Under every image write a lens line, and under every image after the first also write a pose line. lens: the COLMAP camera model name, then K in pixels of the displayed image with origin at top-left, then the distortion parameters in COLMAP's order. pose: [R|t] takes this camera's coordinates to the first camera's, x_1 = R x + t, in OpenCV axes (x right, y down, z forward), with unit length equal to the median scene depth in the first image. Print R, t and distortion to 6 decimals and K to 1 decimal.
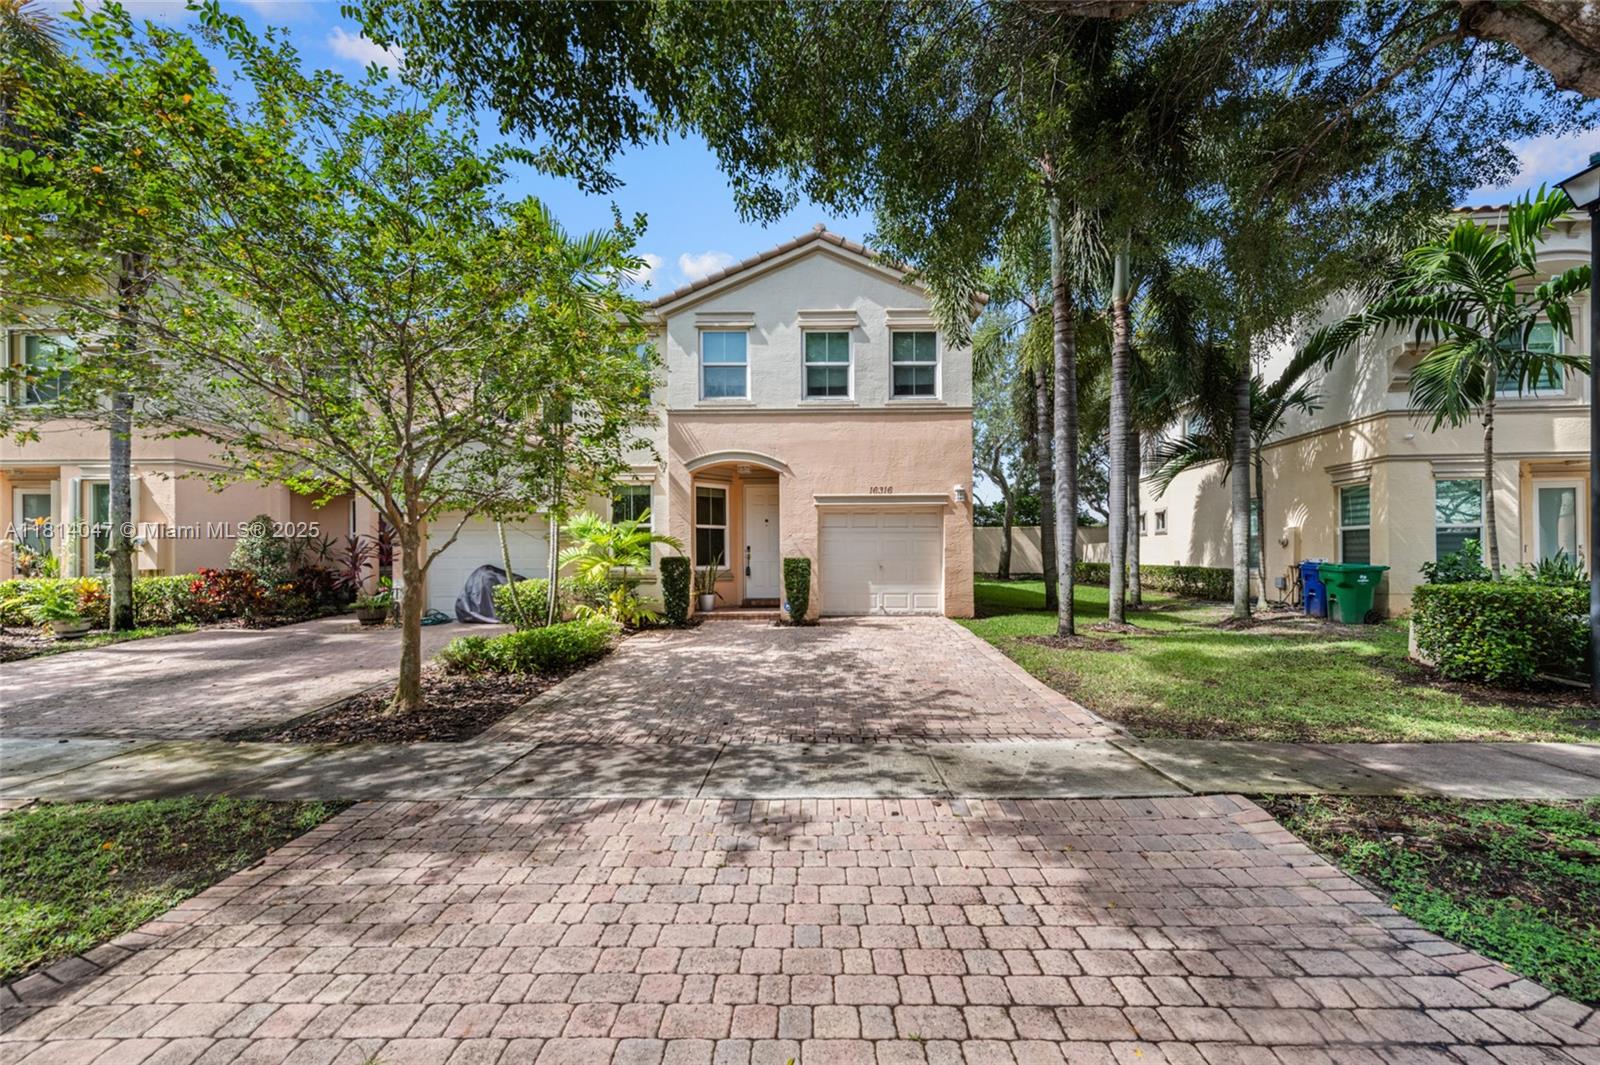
lens RADIAL K [[657.8, 0, 800.5], [0, 657.8, 556.0], [0, 0, 1]] dist [0.013872, 0.000215]
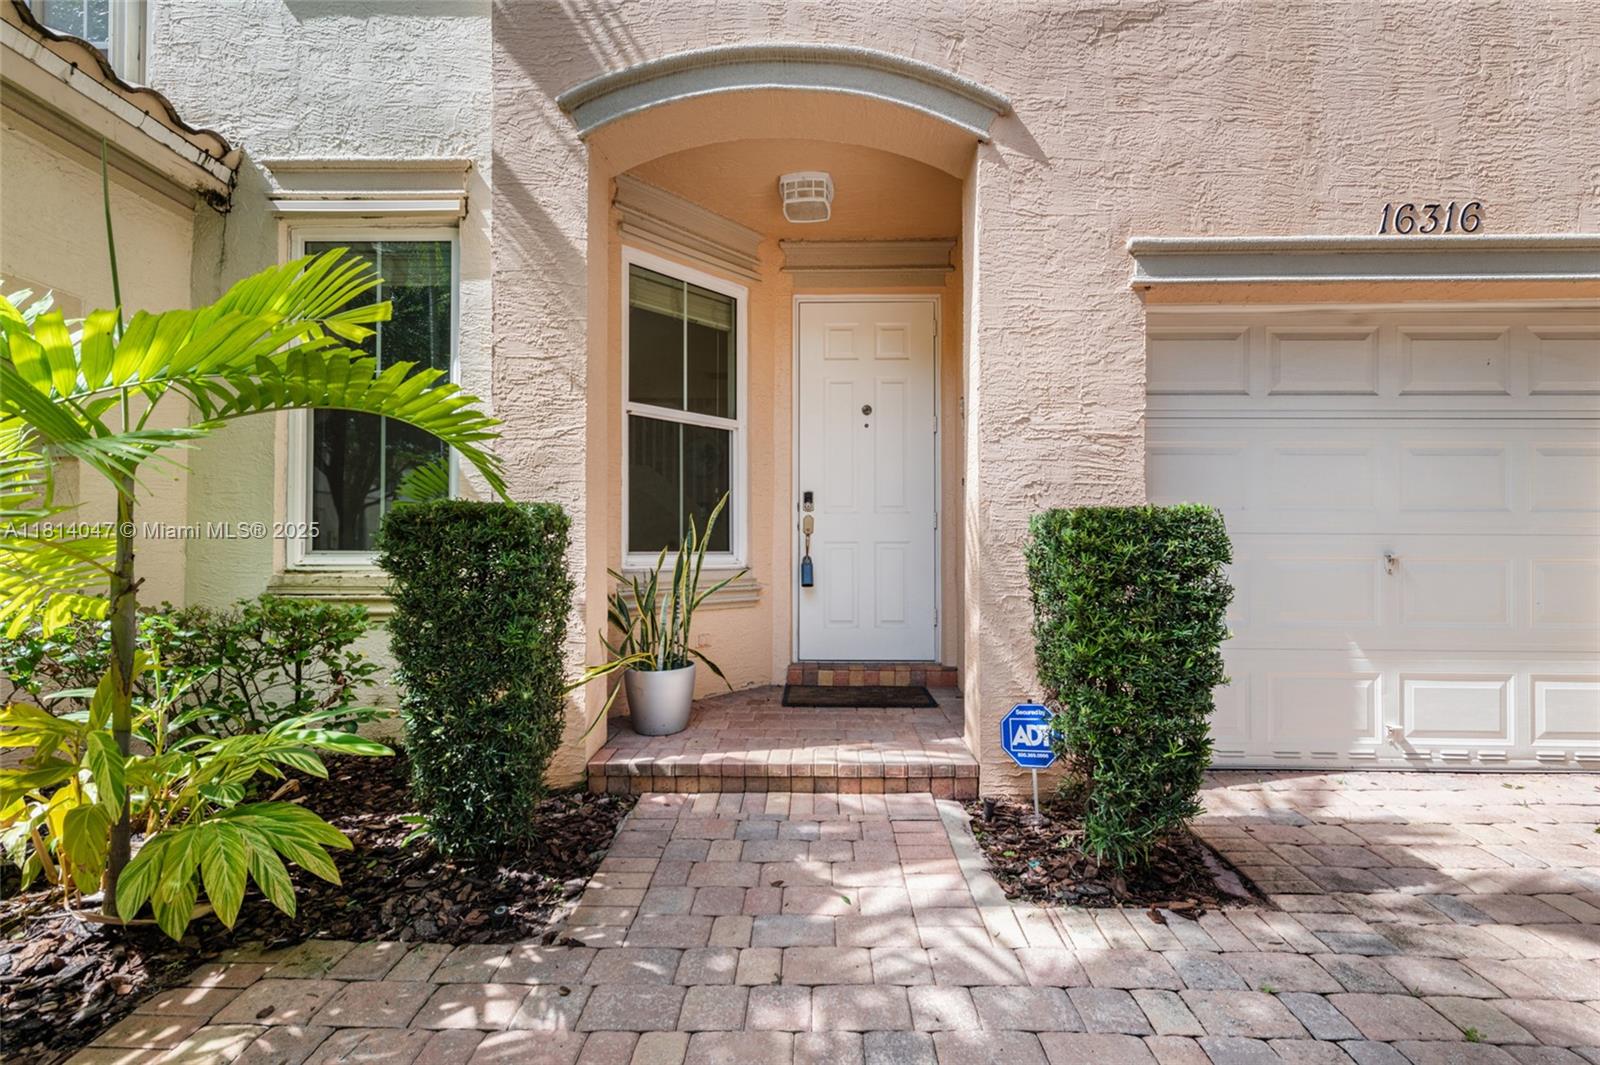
lens RADIAL K [[684.6, 0, 800.2], [0, 684.6, 538.9], [0, 0, 1]] dist [0.010150, -0.000189]
pose [[0.999903, 0.006809, -0.012186, -0.119710], [-0.006961, 0.999898, -0.012477, 0.017673], [0.012100, 0.012560, 0.999848, 1.033424]]
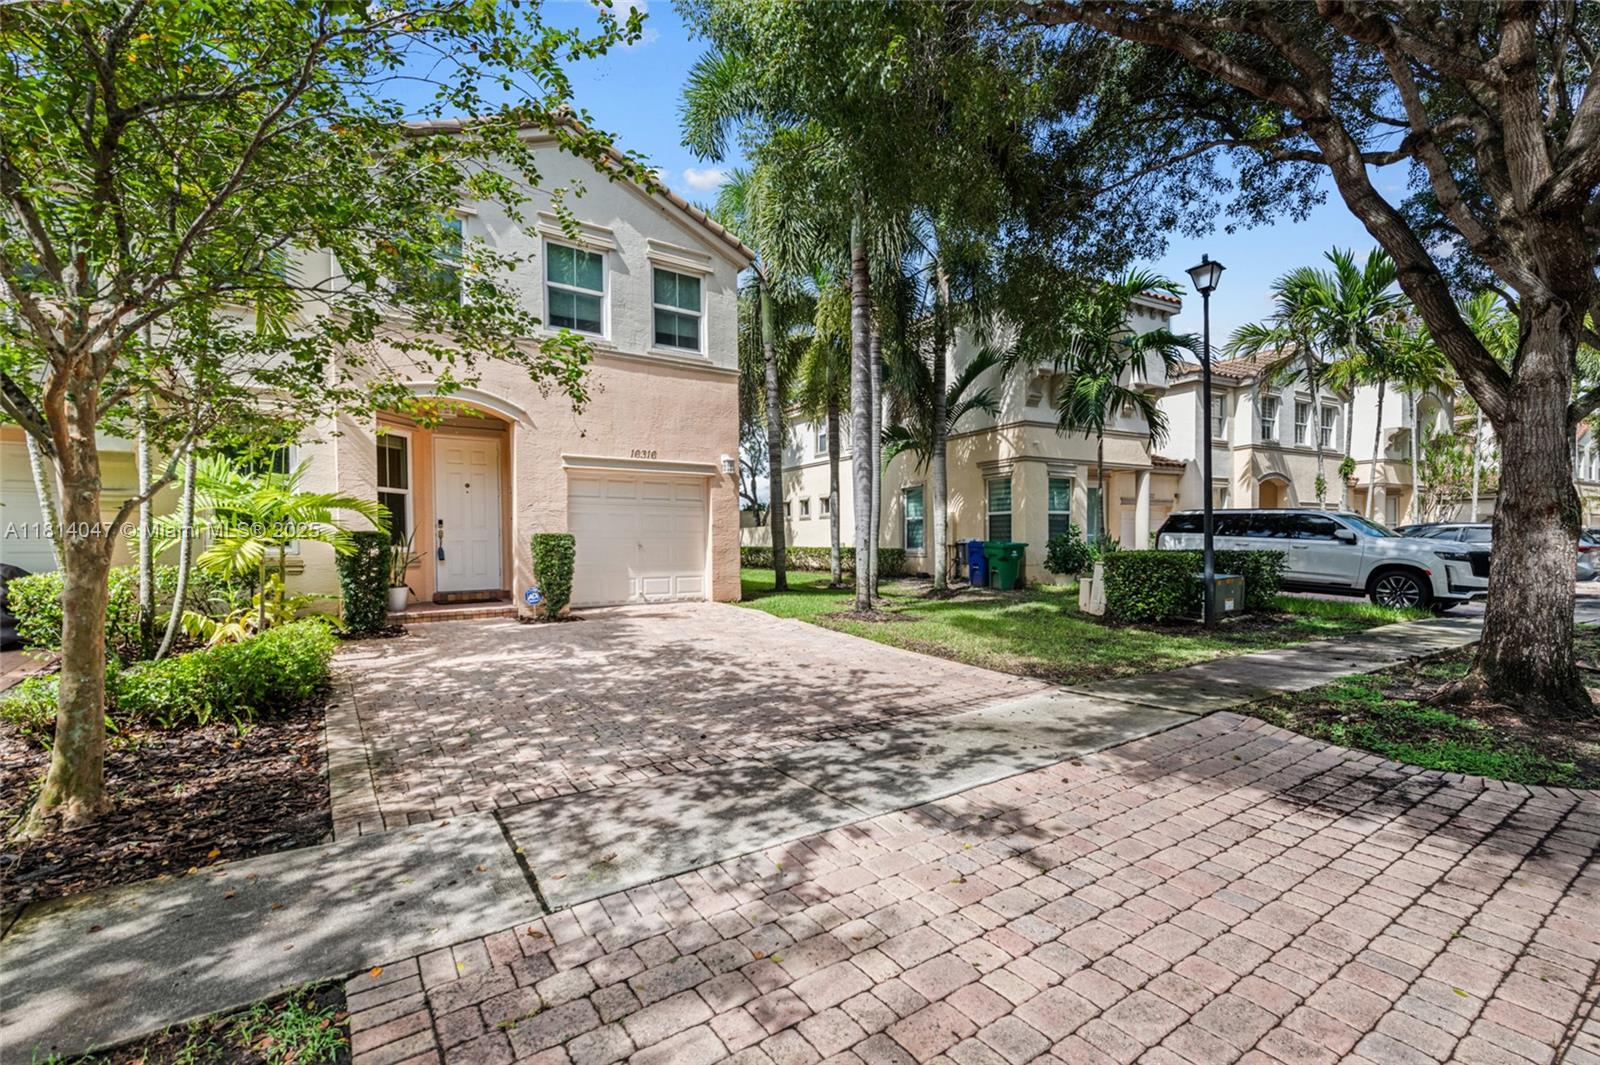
lens RADIAL K [[720.3, 0, 832.9], [0, 720.3, 553.7], [0, 0, 1]] dist [0.011838, -0.000194]
pose [[0.799801, -0.010269, 0.600177, -0.321130], [0.003273, 0.999913, 0.012746, 0.021159], [-0.600256, -0.008230, 0.799766, 0.162475]]
